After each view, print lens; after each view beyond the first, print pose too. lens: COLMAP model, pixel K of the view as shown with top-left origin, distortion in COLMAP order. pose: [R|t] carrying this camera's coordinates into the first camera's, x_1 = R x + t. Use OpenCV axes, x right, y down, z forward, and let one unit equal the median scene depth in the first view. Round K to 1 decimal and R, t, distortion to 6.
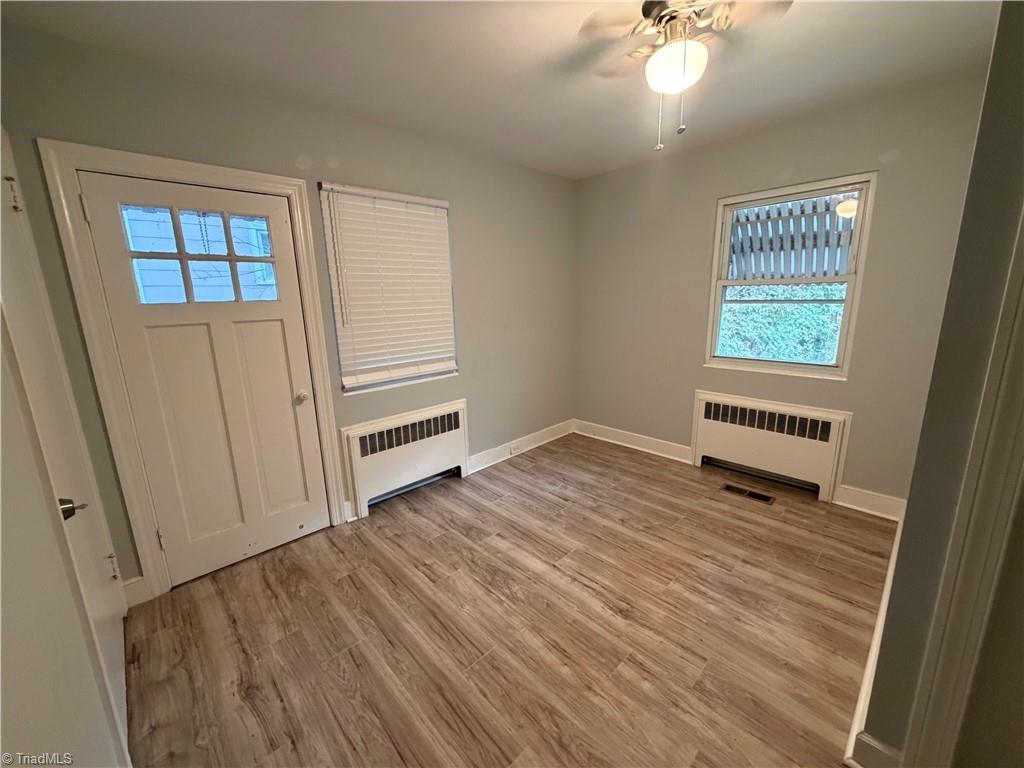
lens RADIAL K [[405.3, 0, 510.7], [0, 405.3, 380.7], [0, 0, 1]] dist [-0.001372, 0.000050]
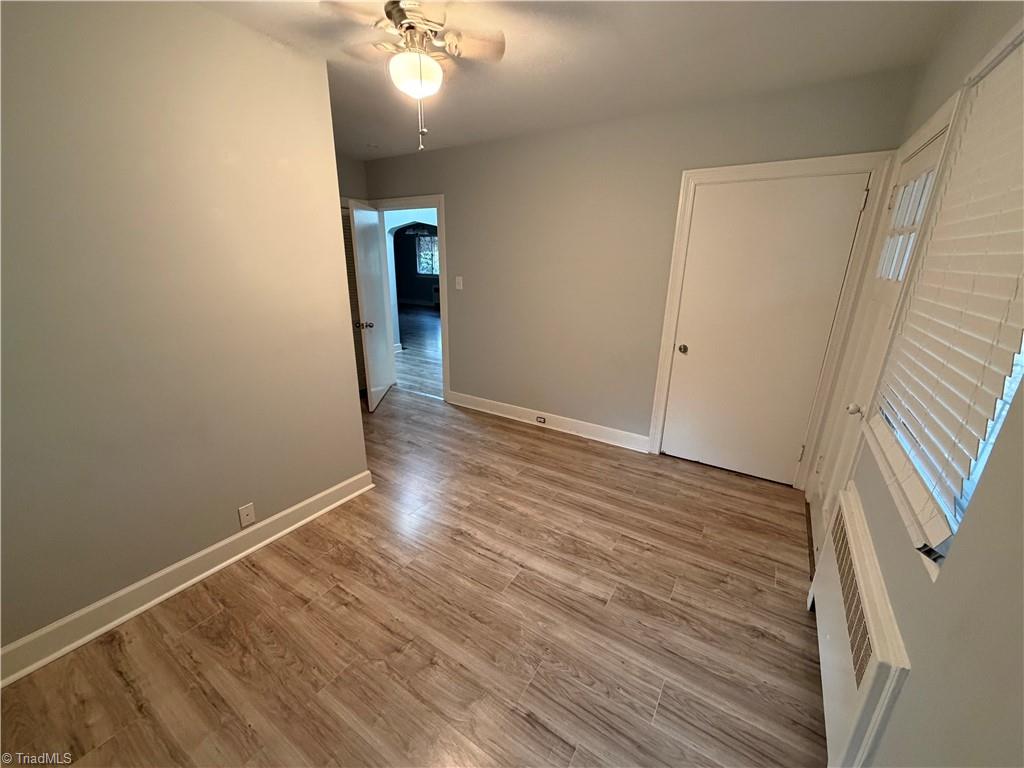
lens RADIAL K [[405.3, 0, 510.1], [0, 405.3, 385.0], [0, 0, 1]] dist [-0.001372, 0.000050]
pose [[-0.972438, 0.085242, -0.217020, 0.308519], [-0.033922, 0.869148, 0.493387, -0.388461], [0.230680, 0.487150, -0.842301, 1.602022]]
